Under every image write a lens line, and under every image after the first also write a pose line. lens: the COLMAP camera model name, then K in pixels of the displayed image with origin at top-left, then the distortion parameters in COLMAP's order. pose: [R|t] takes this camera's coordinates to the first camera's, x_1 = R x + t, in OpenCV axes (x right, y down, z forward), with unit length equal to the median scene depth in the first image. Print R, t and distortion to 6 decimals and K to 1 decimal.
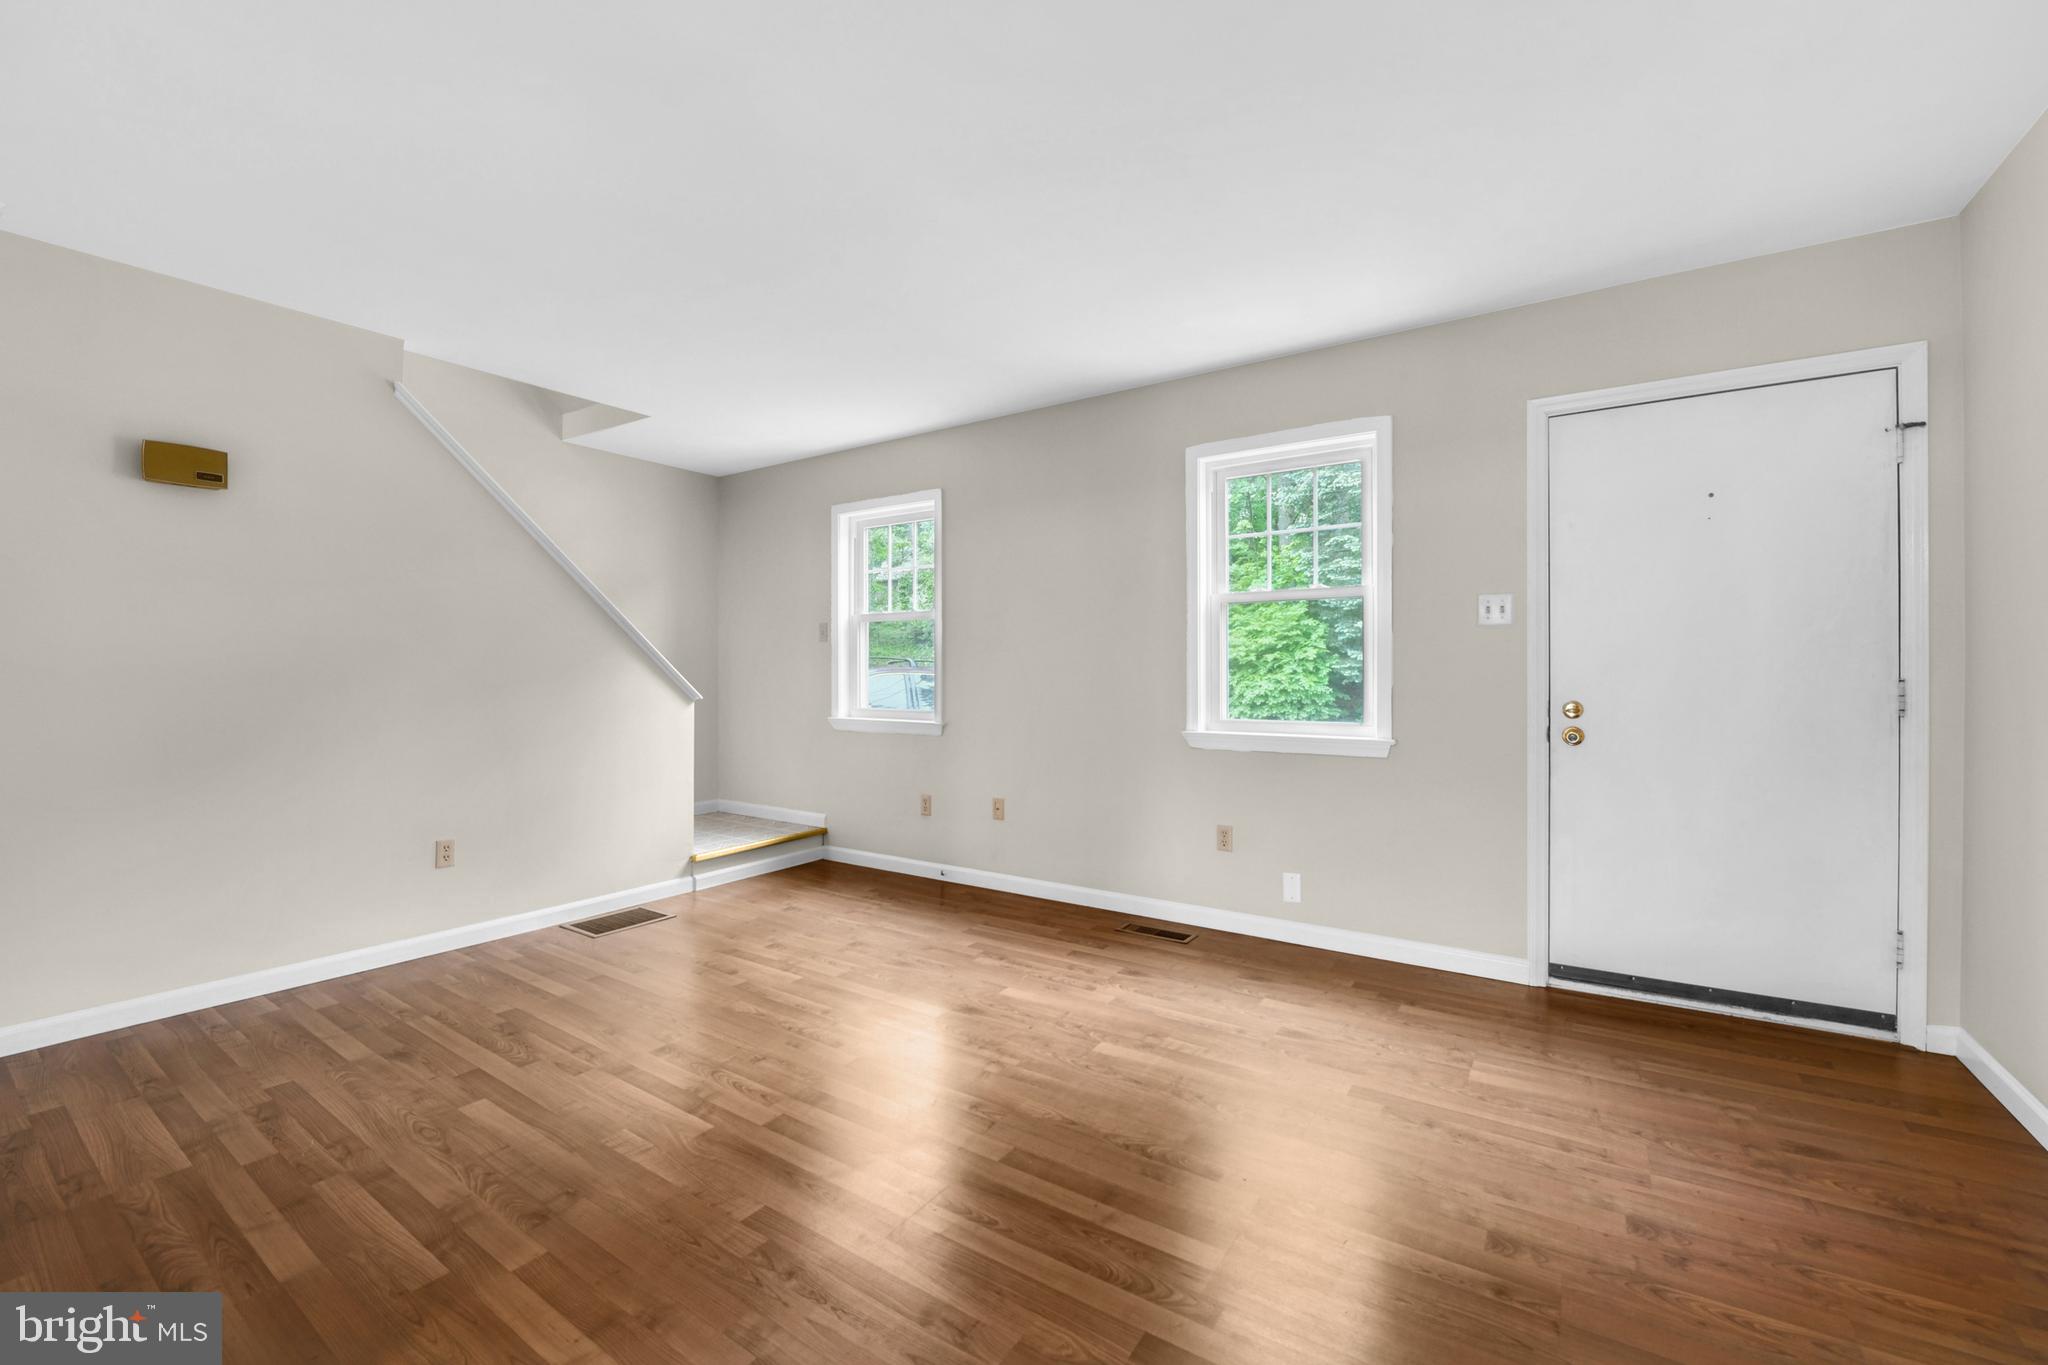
lens RADIAL K [[825.0, 0, 1022.6], [0, 825.0, 671.2], [0, 0, 1]] dist [-0.017018, -0.000066]
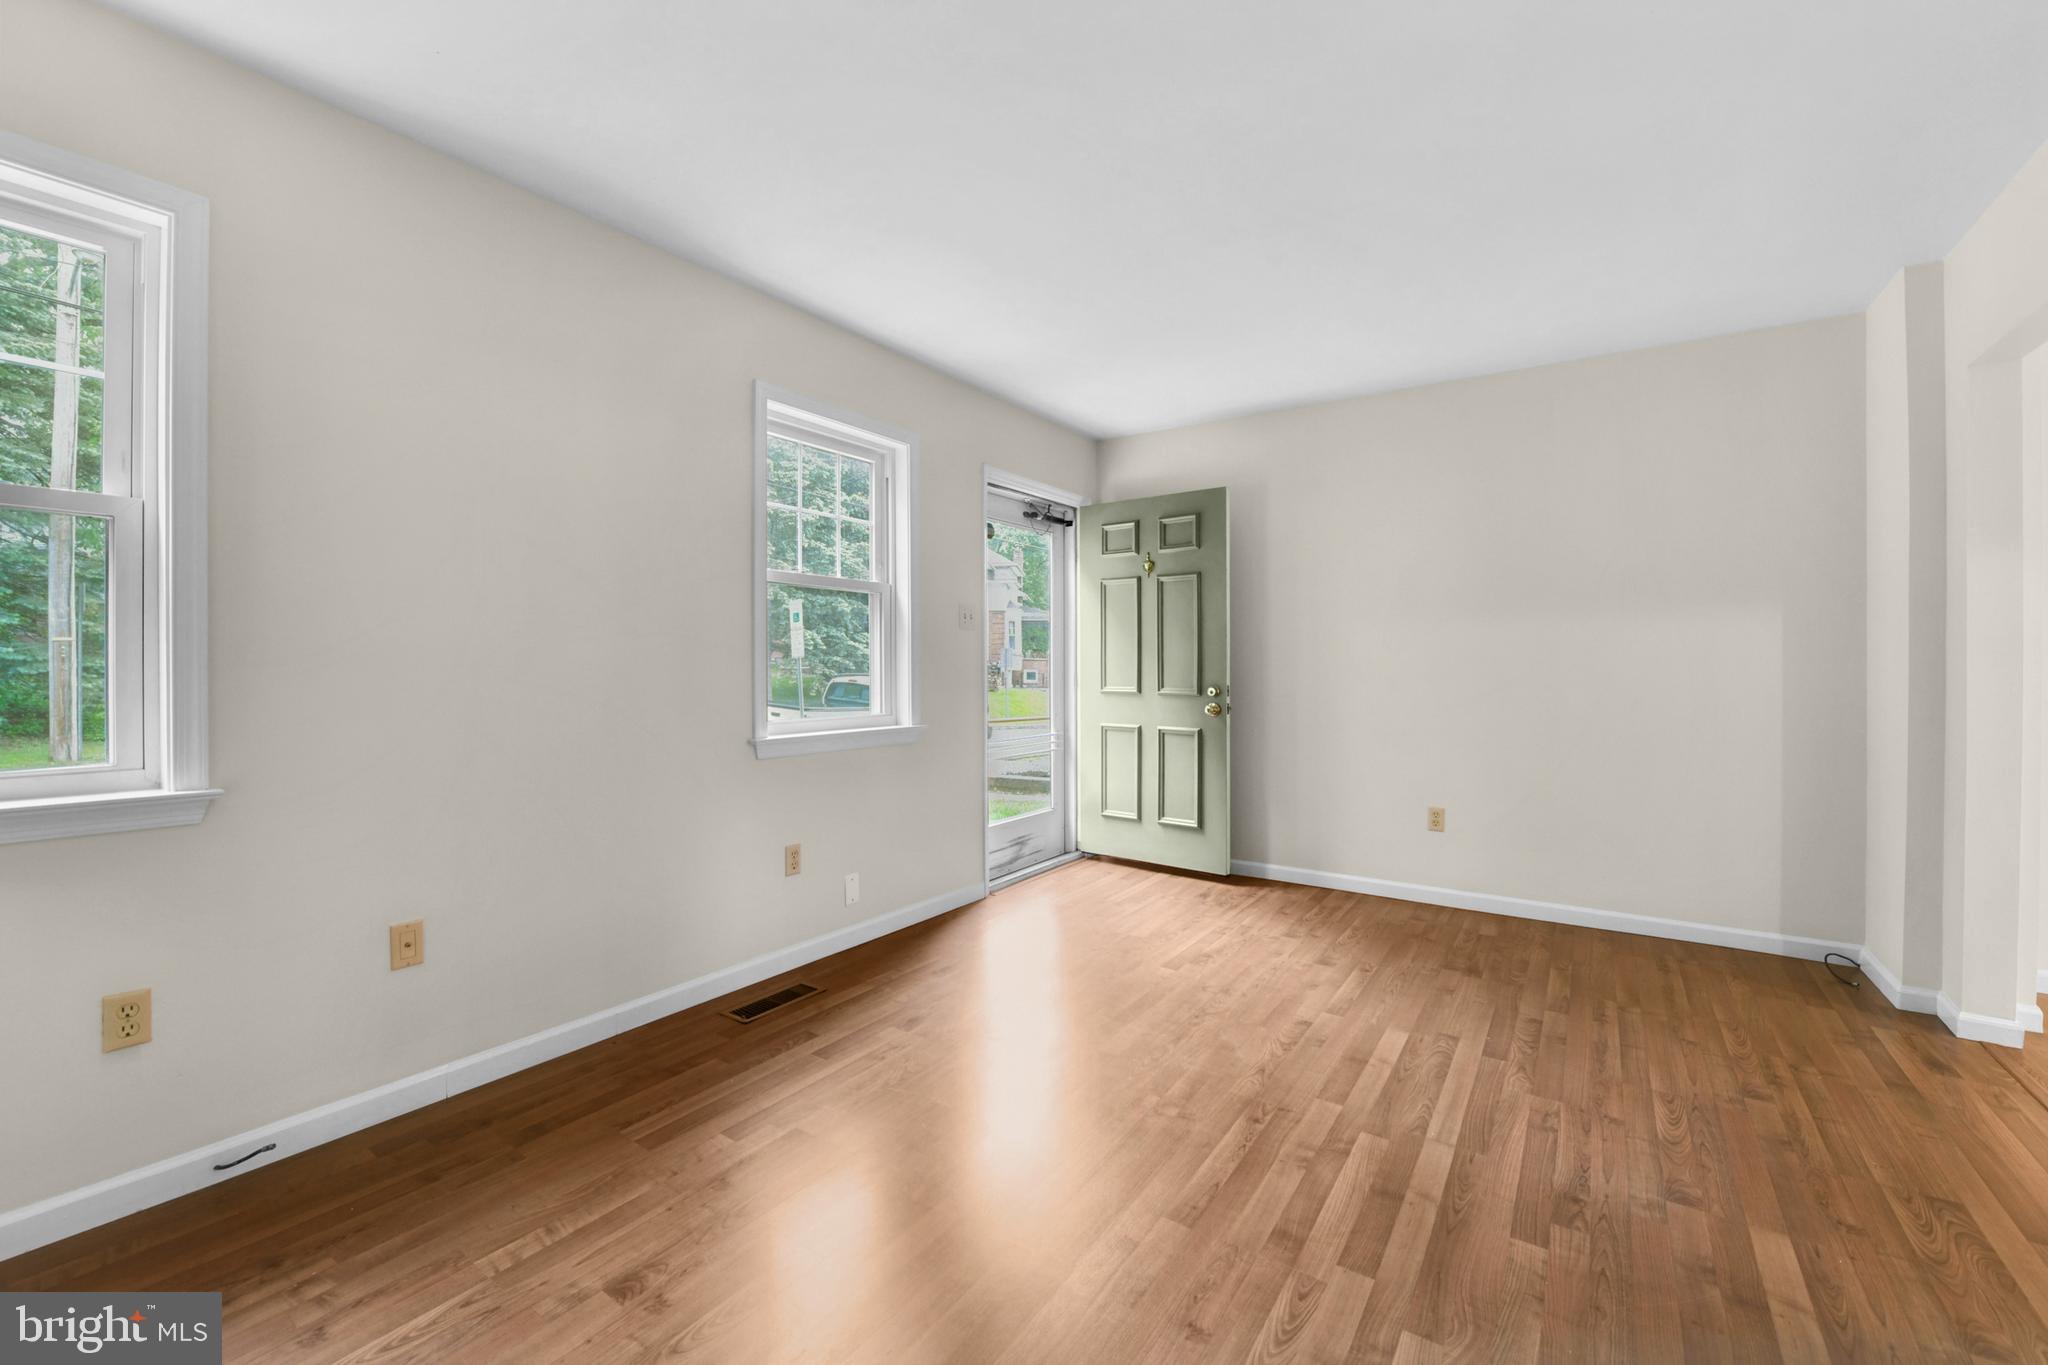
lens RADIAL K [[842.2, 0, 1025.8], [0, 842.2, 672.4], [0, 0, 1]] dist [-0.015774, -0.000356]
pose [[0.000457, -0.008655, 0.999962, -0.794319], [-0.004446, 0.999953, 0.008657, 0.003231], [-0.999990, -0.004450, 0.000419, 0.982981]]
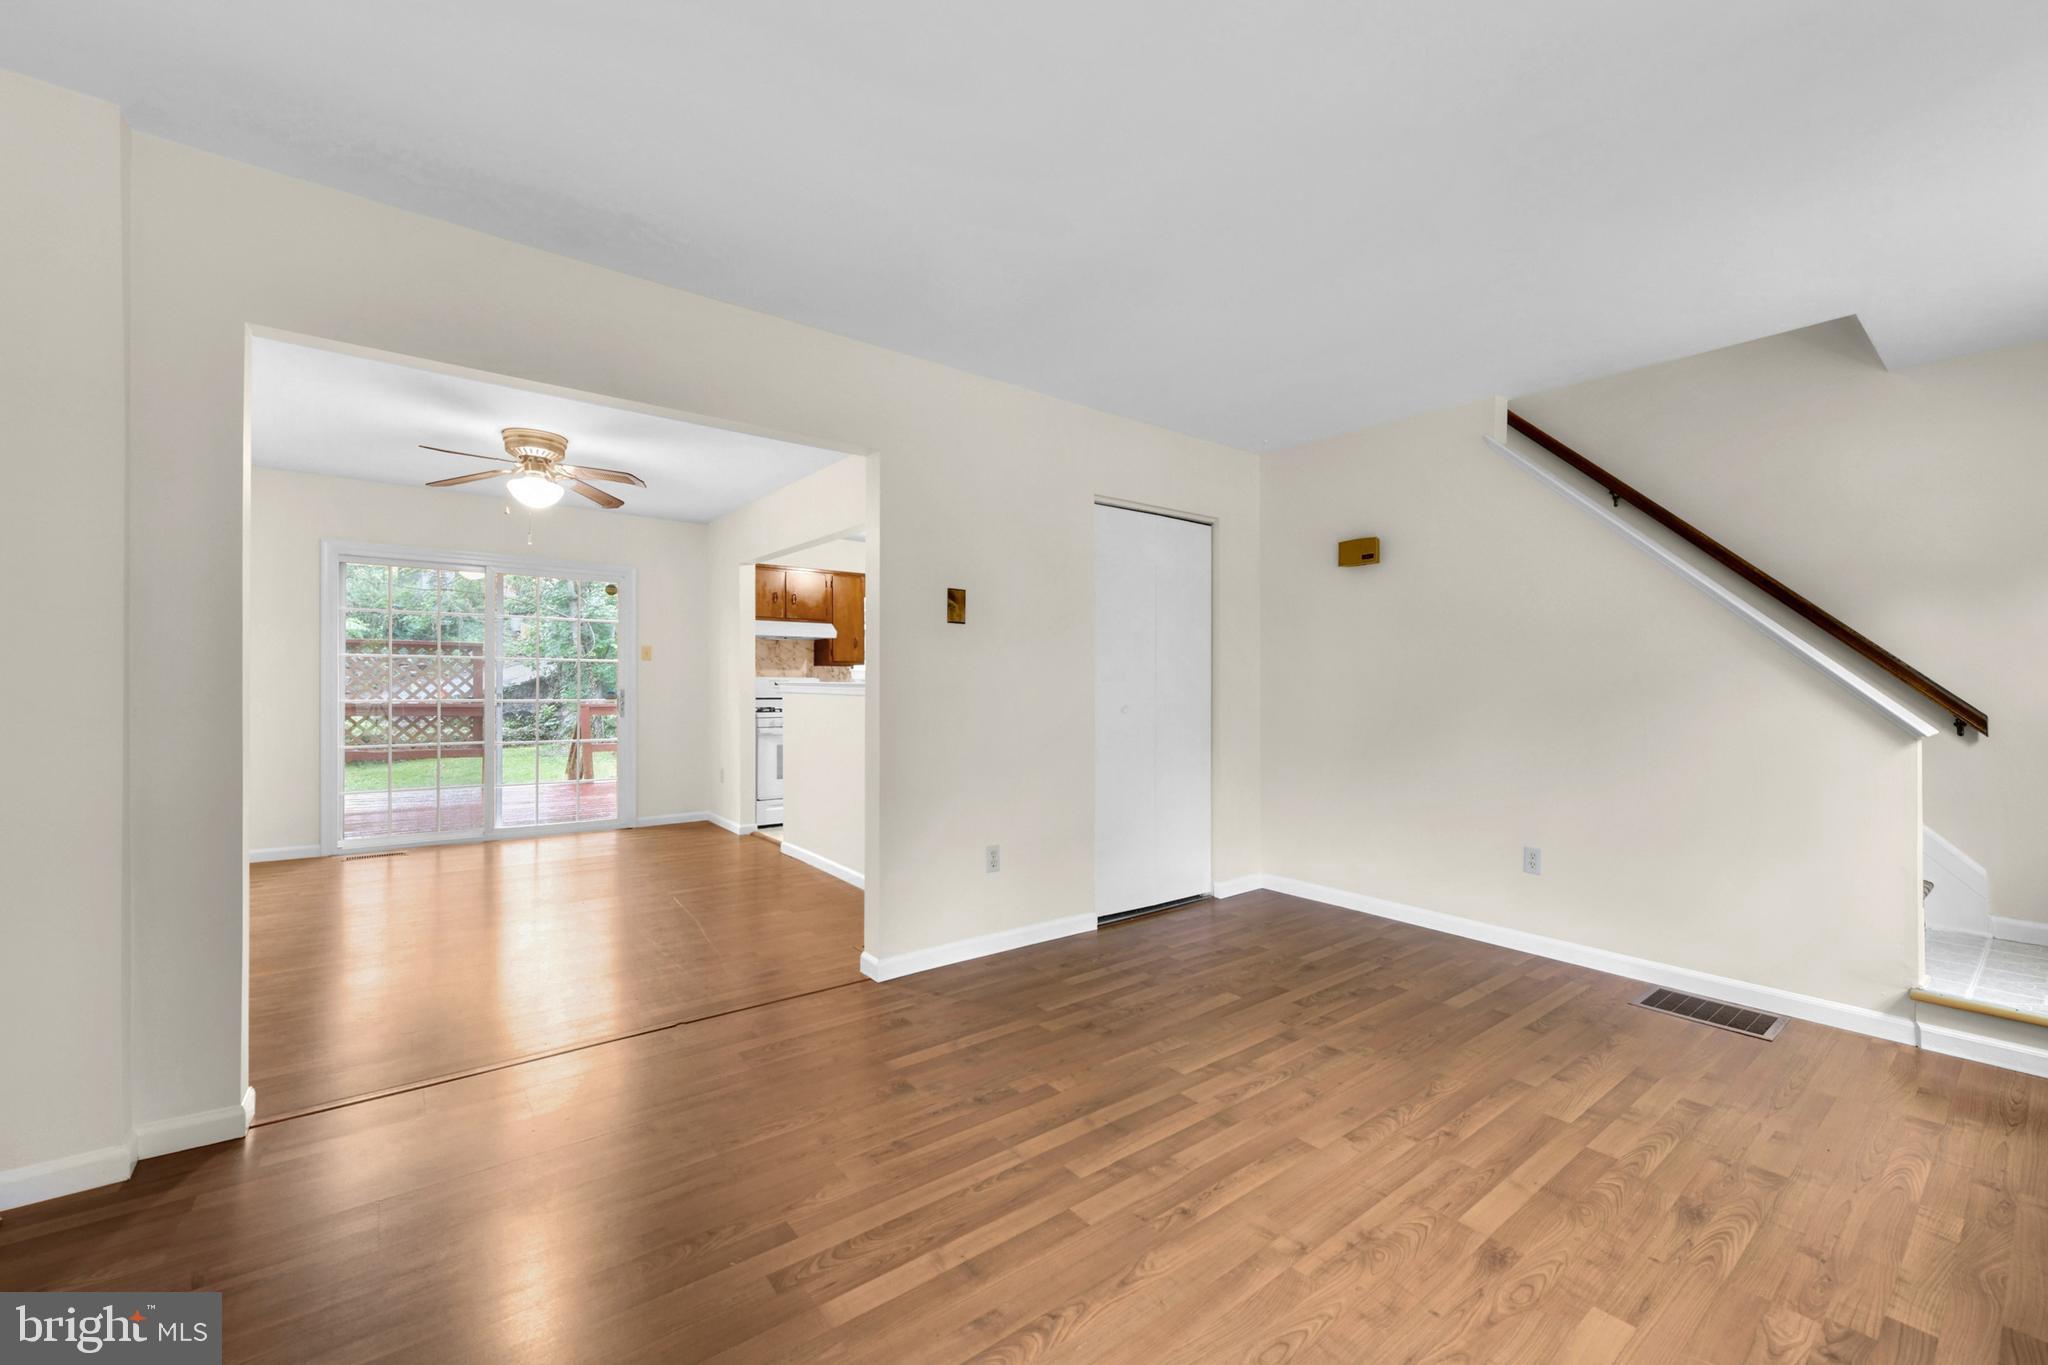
lens RADIAL K [[808.7, 0, 1021.5], [0, 808.7, 678.0], [0, 0, 1]] dist [0.001040, -0.000065]
pose [[-0.308924, -0.006278, -0.951066, 0.602069], [-0.002842, 0.999980, -0.005678, -0.005588], [0.951082, 0.000949, -0.308936, 0.849021]]
